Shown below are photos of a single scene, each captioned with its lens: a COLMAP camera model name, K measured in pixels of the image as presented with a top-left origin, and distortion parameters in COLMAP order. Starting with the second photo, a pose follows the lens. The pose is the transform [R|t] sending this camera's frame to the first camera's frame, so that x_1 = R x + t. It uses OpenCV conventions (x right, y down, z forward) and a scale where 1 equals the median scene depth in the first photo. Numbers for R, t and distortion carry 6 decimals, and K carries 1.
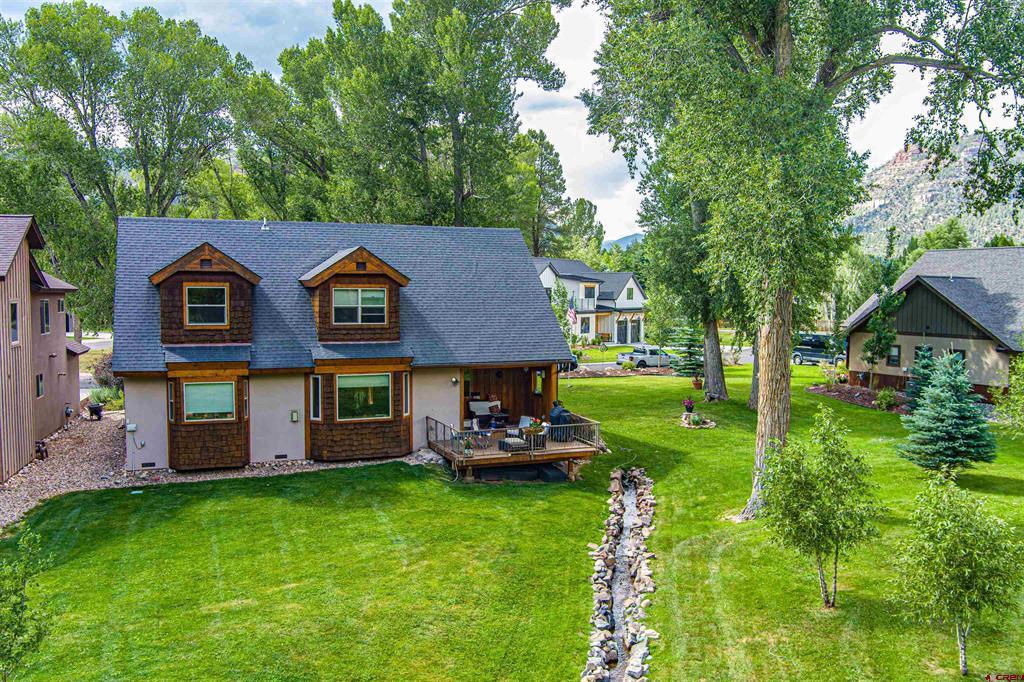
lens RADIAL K [[827.5, 0, 512.0], [0, 827.5, 341.0], [0, 0, 1]] dist [-0.063277, 0.000329]
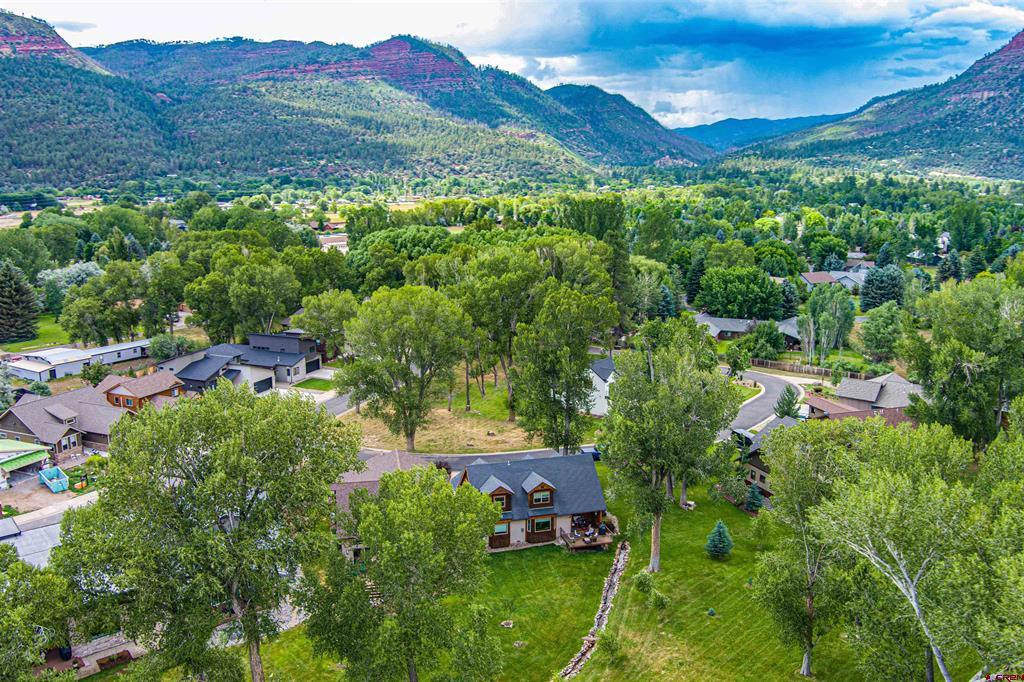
lens RADIAL K [[827.5, 0, 512.0], [0, 827.5, 341.0], [0, 0, 1]] dist [-0.063277, 0.000329]
pose [[0.994362, 0.019300, -0.104269, 0.033074], [-0.004571, 0.990185, 0.139688, -1.157113], [0.105941, -0.138424, 0.984690, -2.252030]]
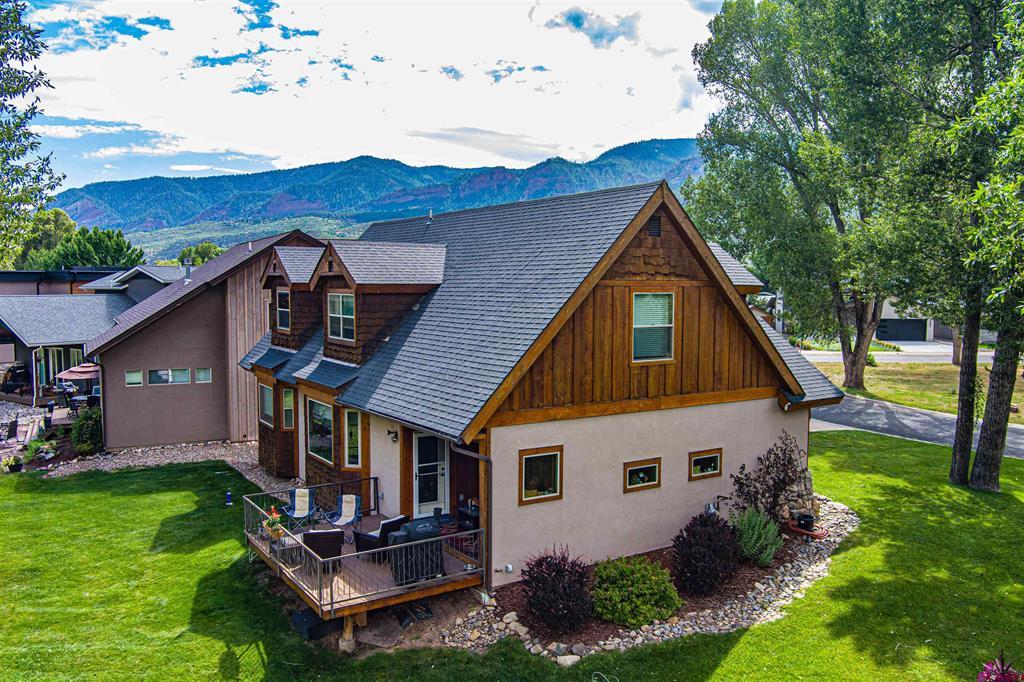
lens RADIAL K [[827.5, 0, 512.0], [0, 827.5, 341.0], [0, 0, 1]] dist [-0.063277, 0.000329]
pose [[0.183279, 0.064085, -0.980970, 0.634788], [-0.062629, 0.996607, 0.053406, -0.072978], [0.981064, 0.051649, 0.186671, 1.036326]]
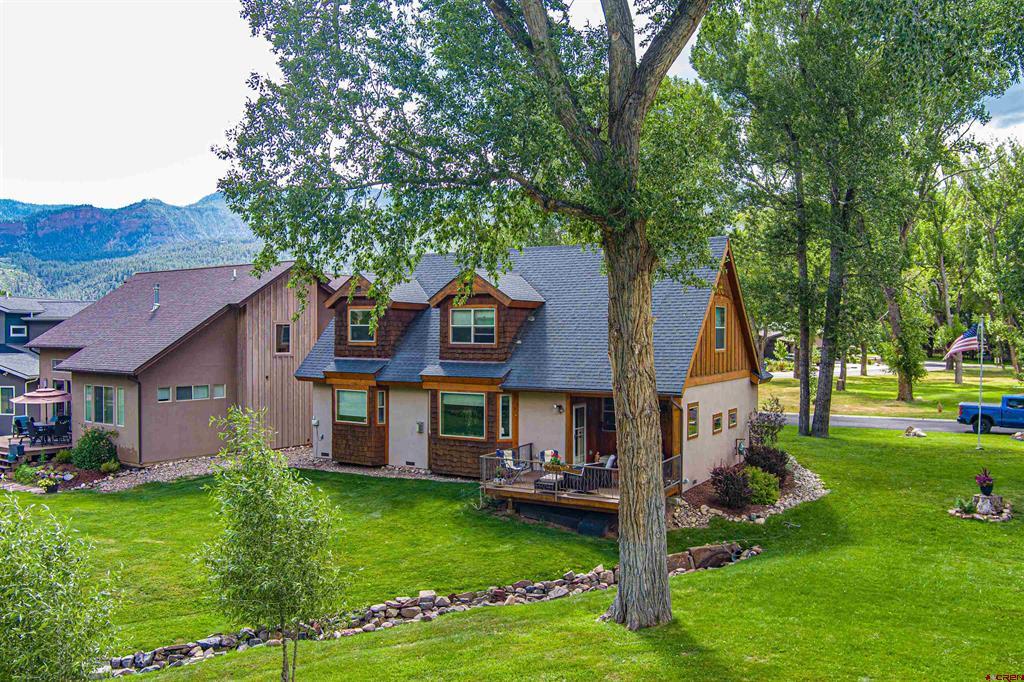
lens RADIAL K [[827.5, 0, 512.0], [0, 827.5, 341.0], [0, 0, 1]] dist [-0.063277, 0.000329]
pose [[0.609462, 0.003799, -0.792806, 0.668747], [-0.047398, 0.998374, -0.031652, 0.006194], [0.791397, 0.056868, 0.608652, 0.427272]]
